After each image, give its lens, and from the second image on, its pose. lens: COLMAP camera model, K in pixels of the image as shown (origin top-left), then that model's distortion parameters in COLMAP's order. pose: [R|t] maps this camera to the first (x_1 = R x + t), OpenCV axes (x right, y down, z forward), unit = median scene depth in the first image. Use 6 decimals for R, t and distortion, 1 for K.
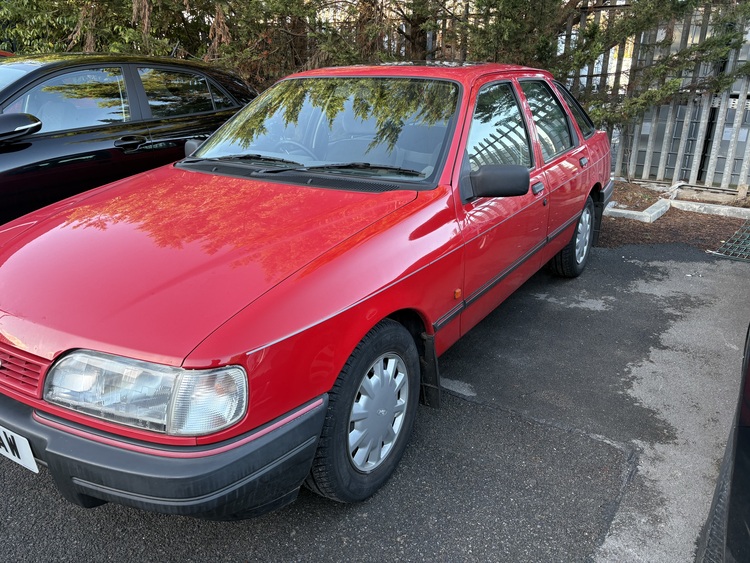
lens RADIAL K [[576.3, 0, 378.5], [0, 576.3, 276.9], [0, 0, 1]] dist [0.019216, 0.000386]
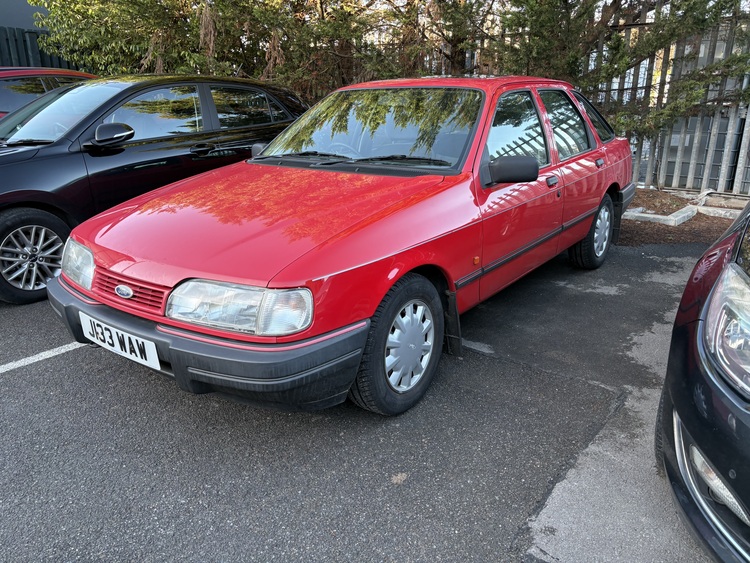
lens RADIAL K [[583.0, 0, 376.0], [0, 583.0, 279.1], [0, 0, 1]] dist [0.018587, -0.010479]
pose [[0.997149, 0.012418, -0.074433, 0.010775], [-0.014834, 0.999378, -0.031994, 0.067572], [0.073990, 0.033007, 0.996713, -0.148876]]
